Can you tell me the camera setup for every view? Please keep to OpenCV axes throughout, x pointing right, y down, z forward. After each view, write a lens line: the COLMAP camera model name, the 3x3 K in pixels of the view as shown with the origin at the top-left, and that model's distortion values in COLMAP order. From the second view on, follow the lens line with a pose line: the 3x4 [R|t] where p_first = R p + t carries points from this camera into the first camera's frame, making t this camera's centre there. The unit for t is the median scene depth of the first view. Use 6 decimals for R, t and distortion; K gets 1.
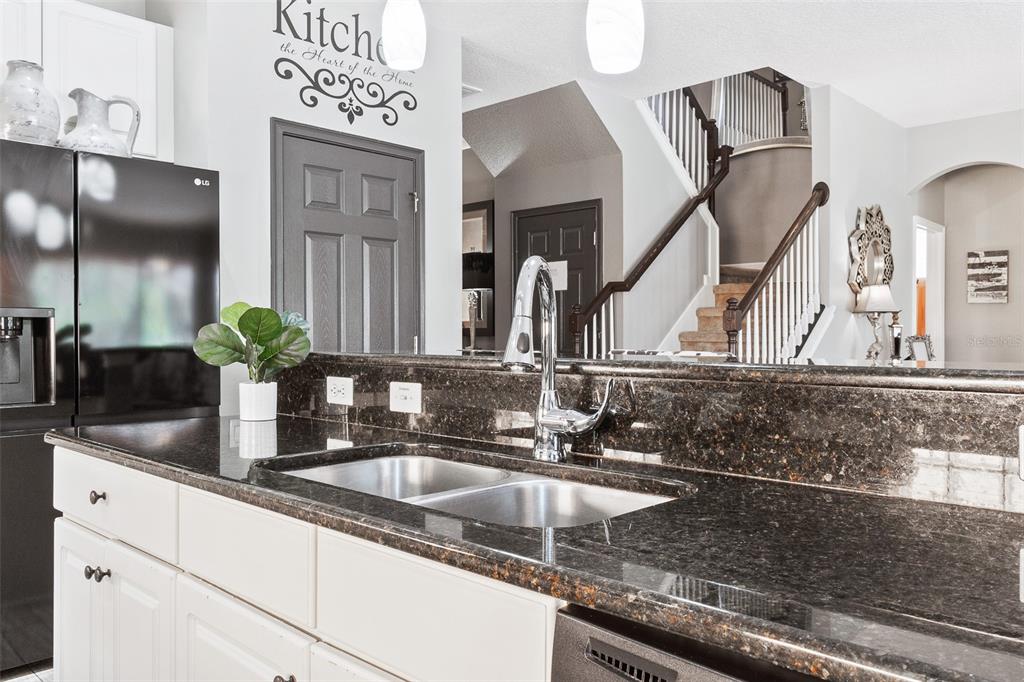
lens RADIAL K [[788.1, 0, 506.3], [0, 788.1, 326.3], [0, 0, 1]] dist [0.006180, 0.001327]
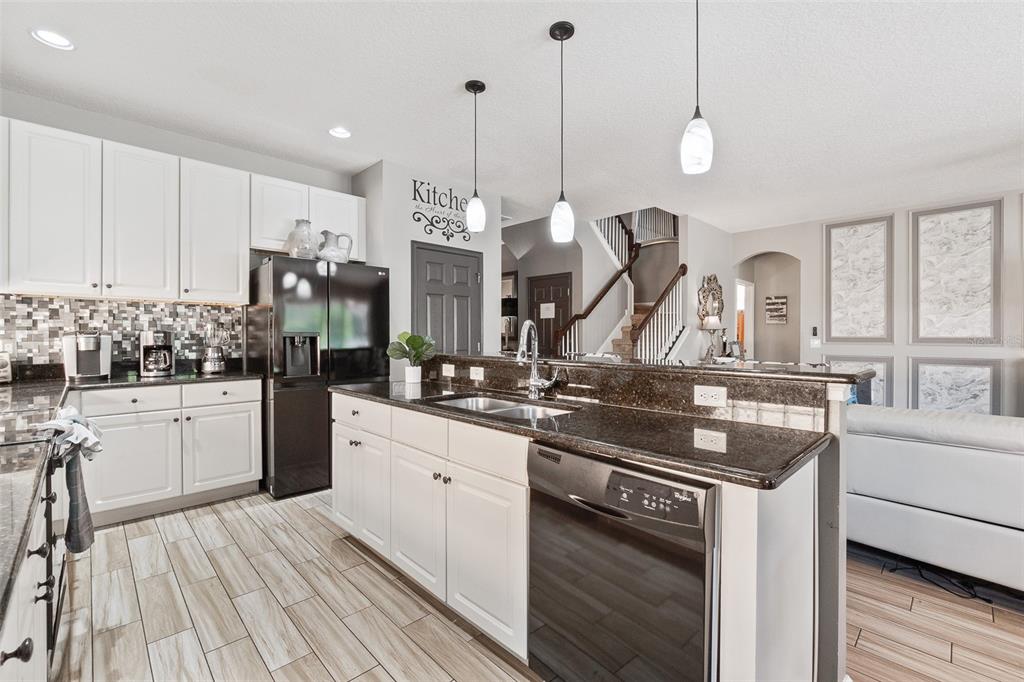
lens RADIAL K [[441.3, 0, 510.0], [0, 441.3, 335.6], [0, 0, 1]] dist [-0.000923, 0.000768]
pose [[0.999295, 0.001582, -0.037504, 0.011154], [-0.001217, 0.999952, 0.009753, -0.018840], [0.037518, -0.009701, 0.999249, -0.165895]]
